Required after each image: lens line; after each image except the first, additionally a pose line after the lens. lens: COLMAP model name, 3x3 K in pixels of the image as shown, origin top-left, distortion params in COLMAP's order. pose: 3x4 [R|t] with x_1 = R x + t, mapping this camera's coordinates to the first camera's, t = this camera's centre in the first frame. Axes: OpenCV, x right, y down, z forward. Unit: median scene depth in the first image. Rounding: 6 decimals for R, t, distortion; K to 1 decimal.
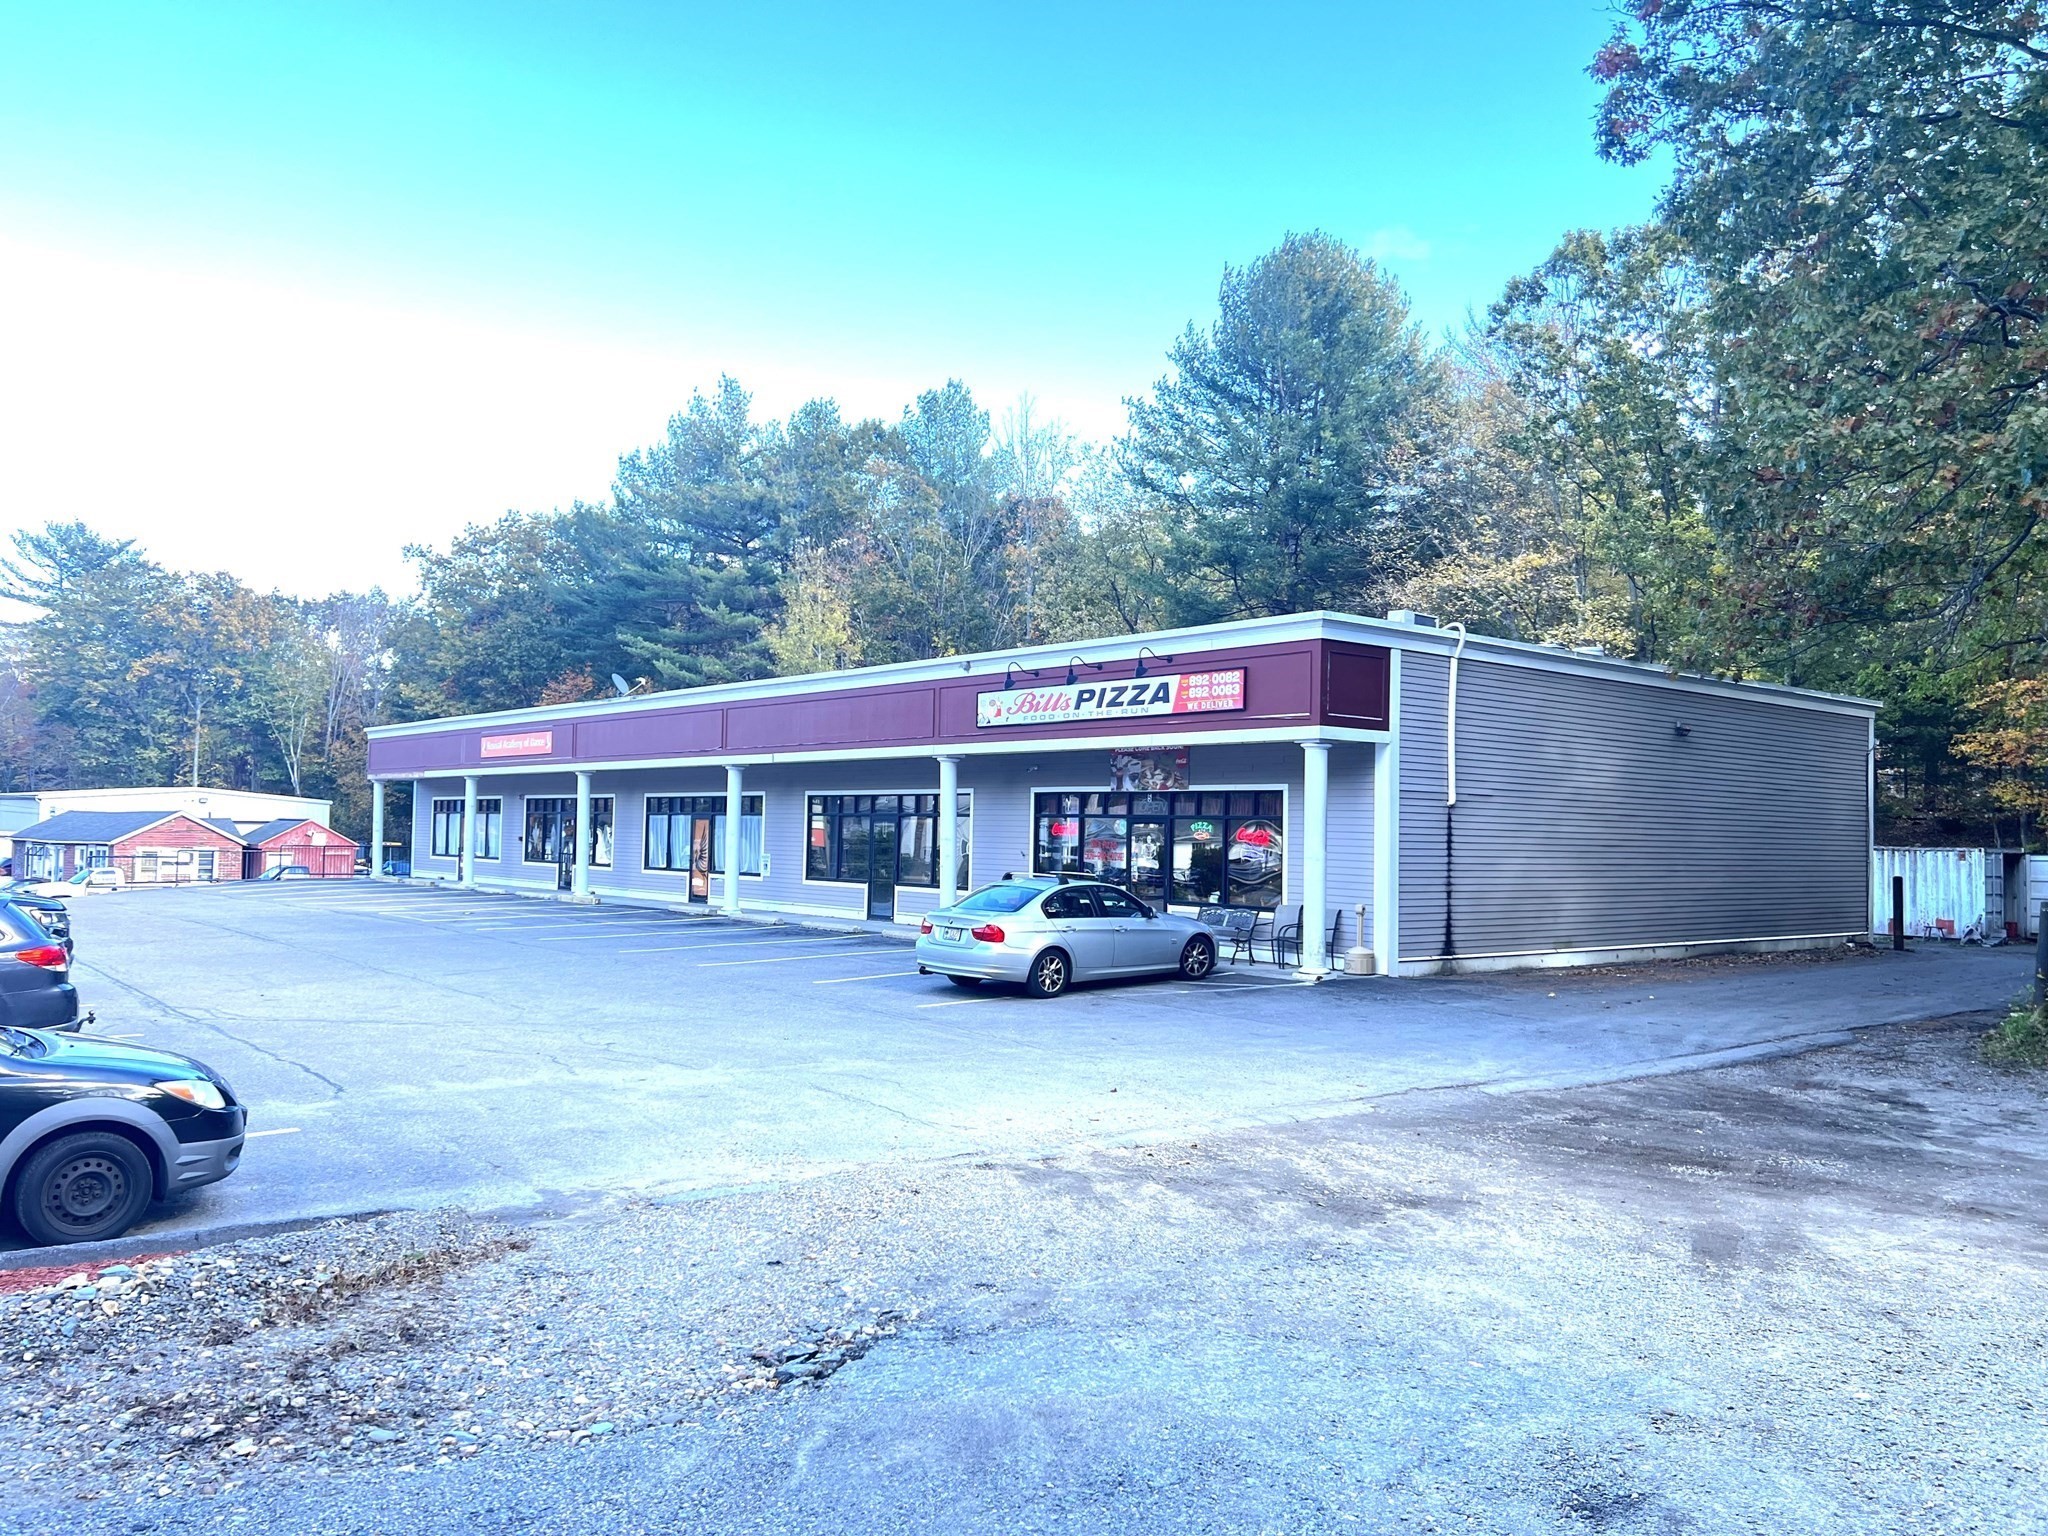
lens RADIAL K [[1526.0, 0, 1022.7], [0, 1526.0, 757.4], [0, 0, 1]] dist [0.060551, -0.063491]
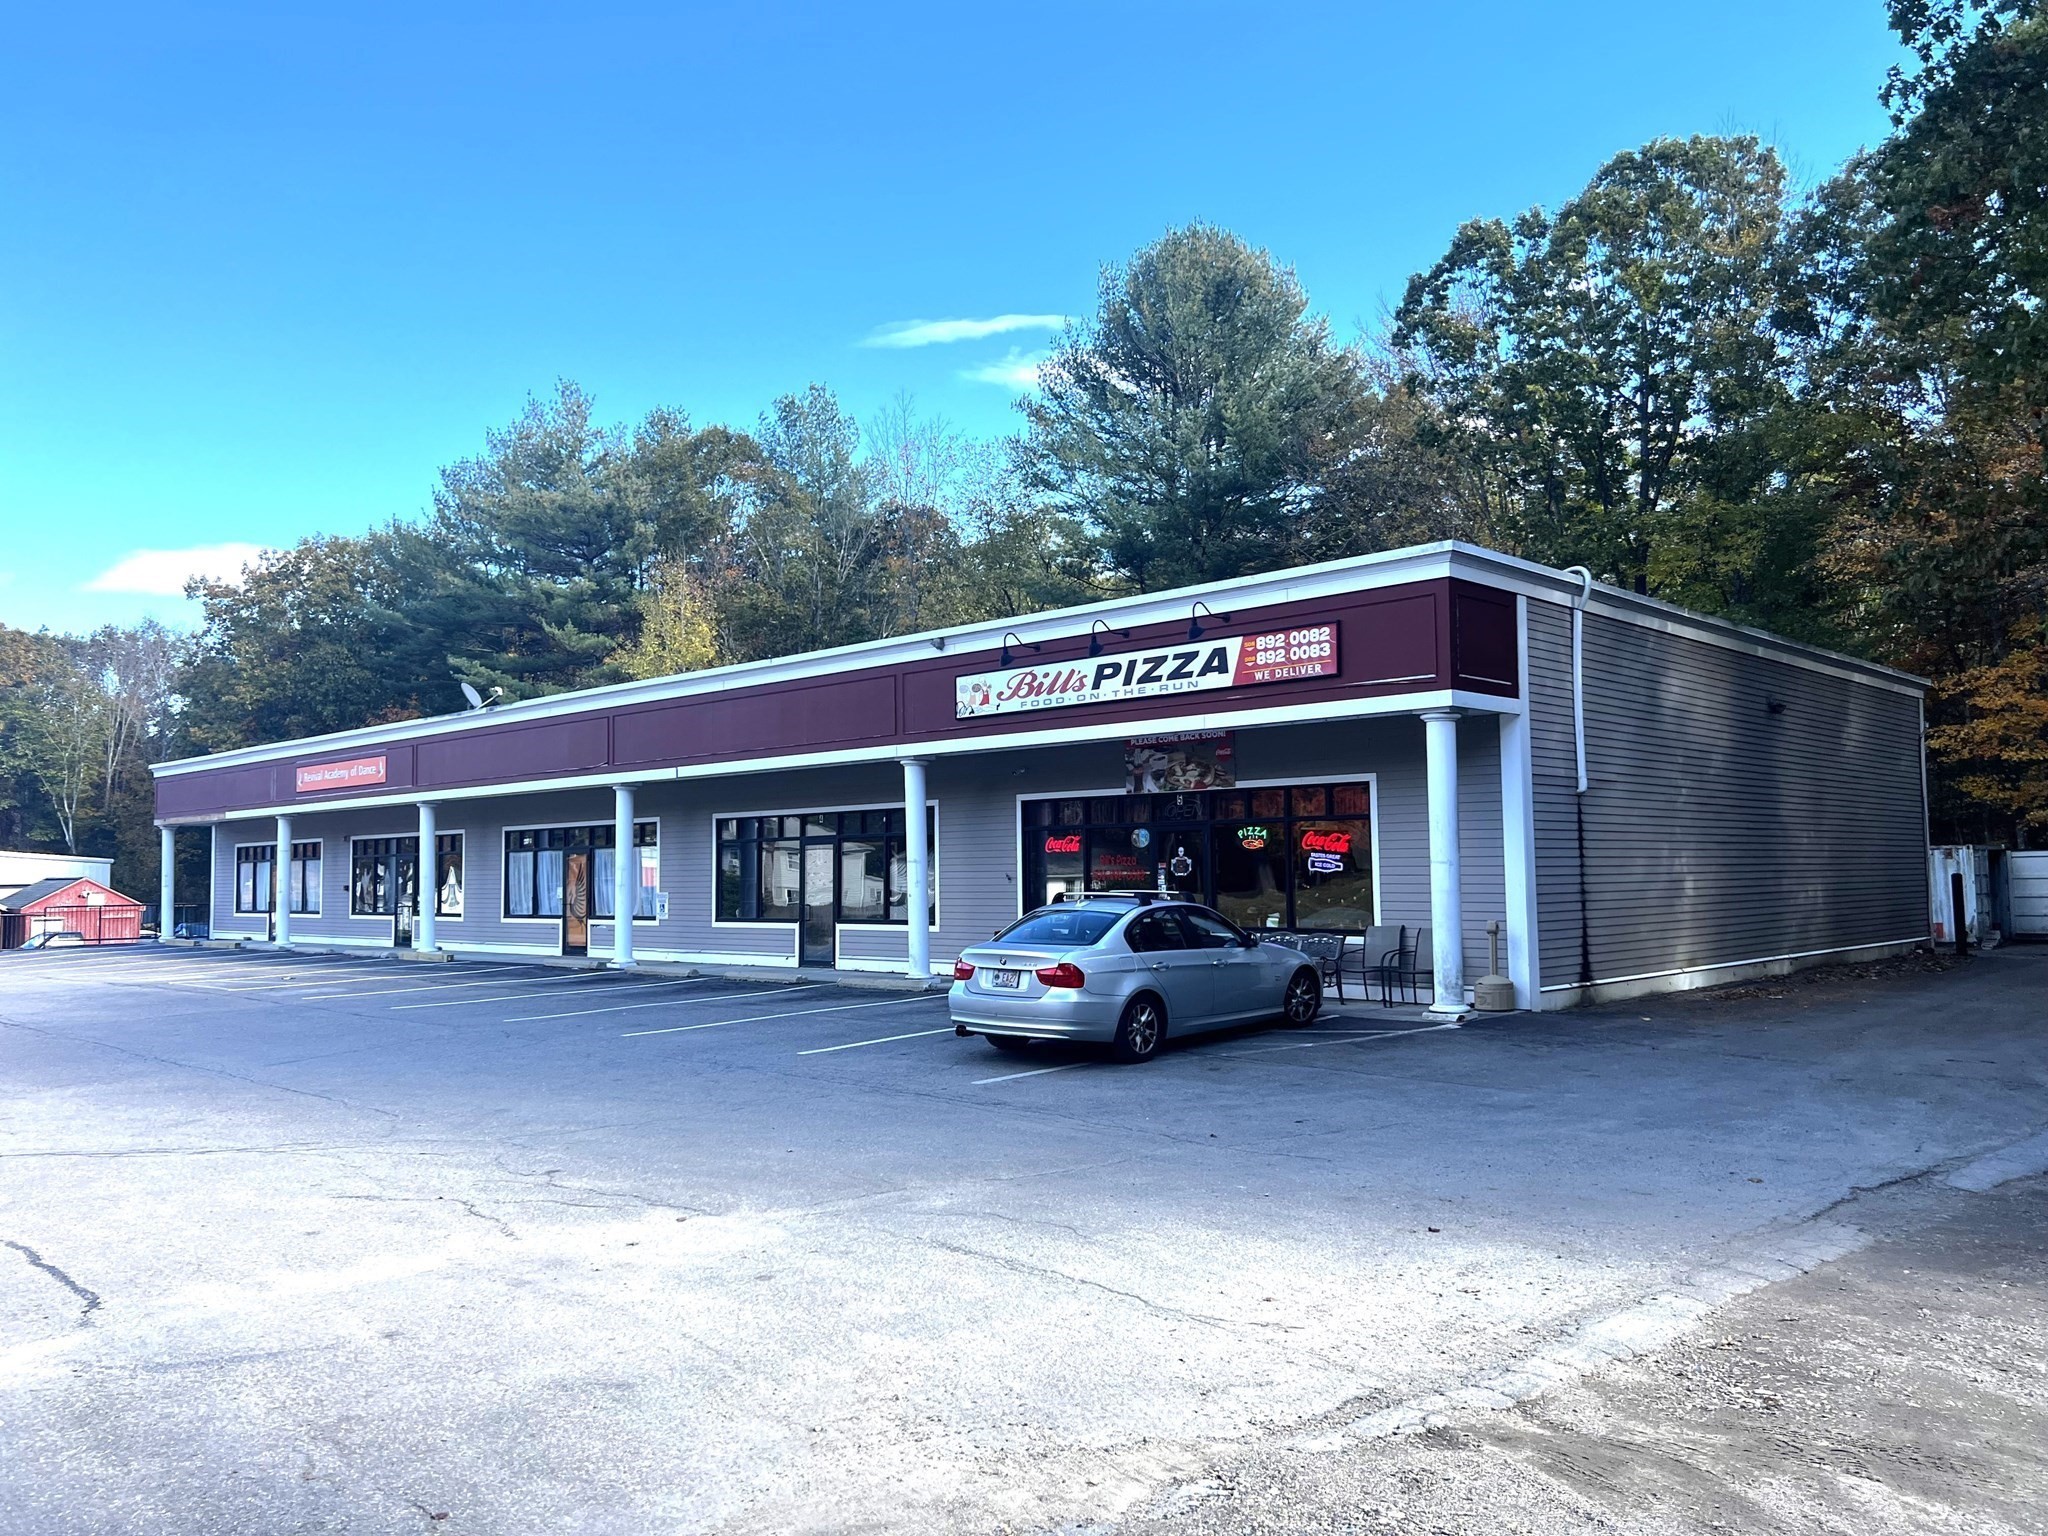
lens RADIAL K [[1526.0, 0, 1024.9], [0, 1526.0, 768.2], [0, 0, 1]] dist [0.060551, -0.063491]
pose [[0.993655, -0.024555, 0.109754, -0.071775], [0.026675, 0.999484, -0.017889, 0.018411], [-0.109258, 0.020703, 0.993798, 0.175179]]
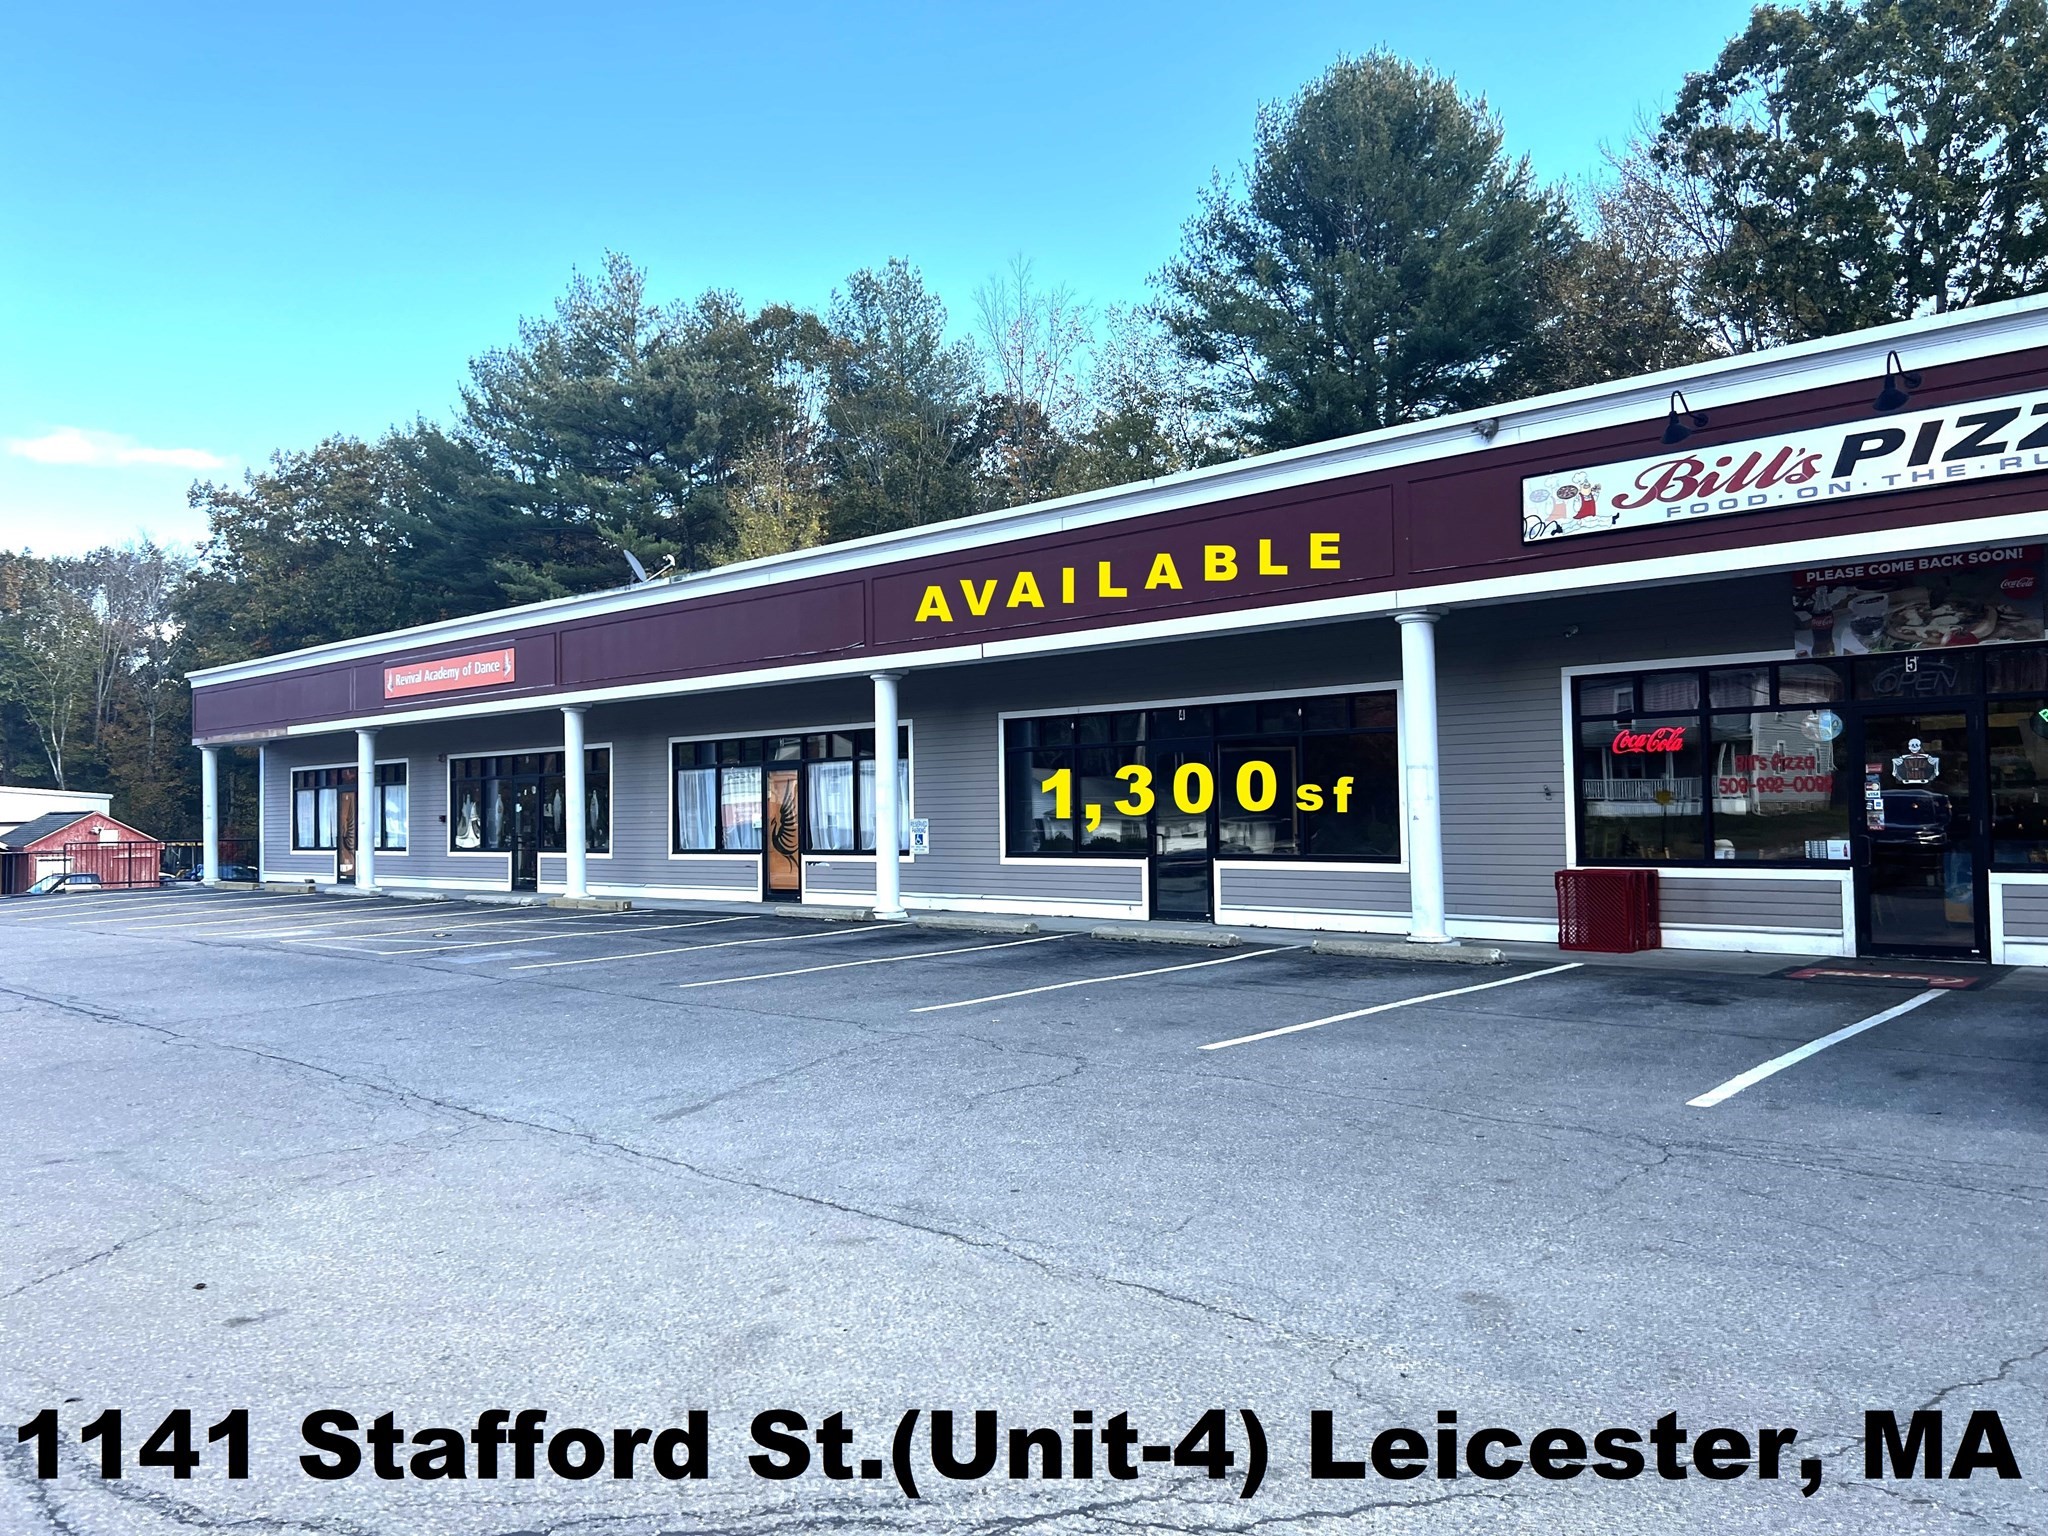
lens RADIAL K [[1526.0, 0, 1008.6], [0, 1526.0, 760.3], [0, 0, 1]] dist [0.060551, -0.063491]
pose [[0.993060, -0.032239, 0.113104, -0.230471], [0.030443, 0.999382, 0.017578, 0.033903], [-0.113601, -0.014013, 0.993428, 0.436756]]
